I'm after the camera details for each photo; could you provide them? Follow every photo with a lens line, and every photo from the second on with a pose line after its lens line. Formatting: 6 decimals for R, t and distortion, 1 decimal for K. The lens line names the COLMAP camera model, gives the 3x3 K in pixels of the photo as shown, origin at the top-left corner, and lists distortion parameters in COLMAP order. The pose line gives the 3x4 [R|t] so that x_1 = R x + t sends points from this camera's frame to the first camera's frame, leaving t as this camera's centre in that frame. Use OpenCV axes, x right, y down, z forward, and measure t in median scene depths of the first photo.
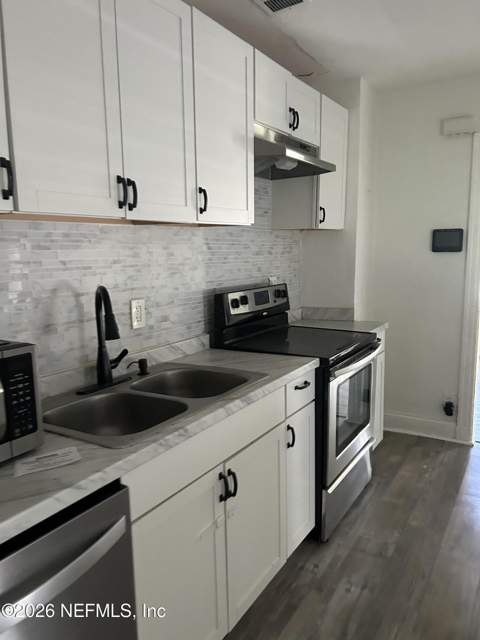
lens RADIAL K [[464.8, 0, 241.8], [0, 464.8, 330.1], [0, 0, 1]] dist [0.011332, -0.003972]
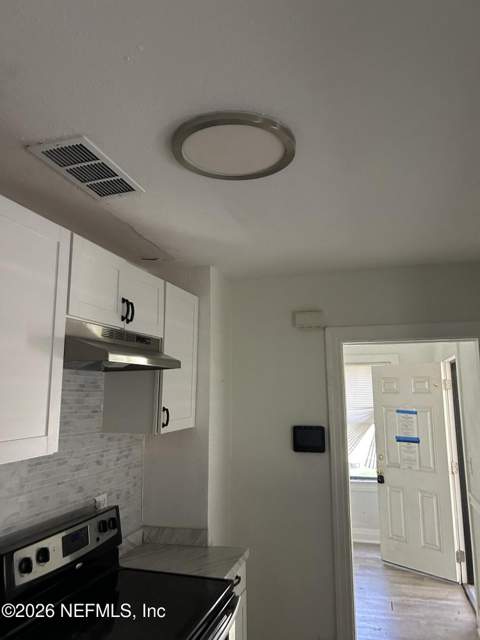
lens RADIAL K [[464.8, 0, 241.8], [0, 464.8, 330.1], [0, 0, 1]] dist [0.011332, -0.003972]
pose [[0.961481, 0.048958, 0.270477, 0.071923], [0.036583, 0.952464, -0.302446, -0.138788], [-0.272427, 0.300691, 0.913985, 0.171756]]
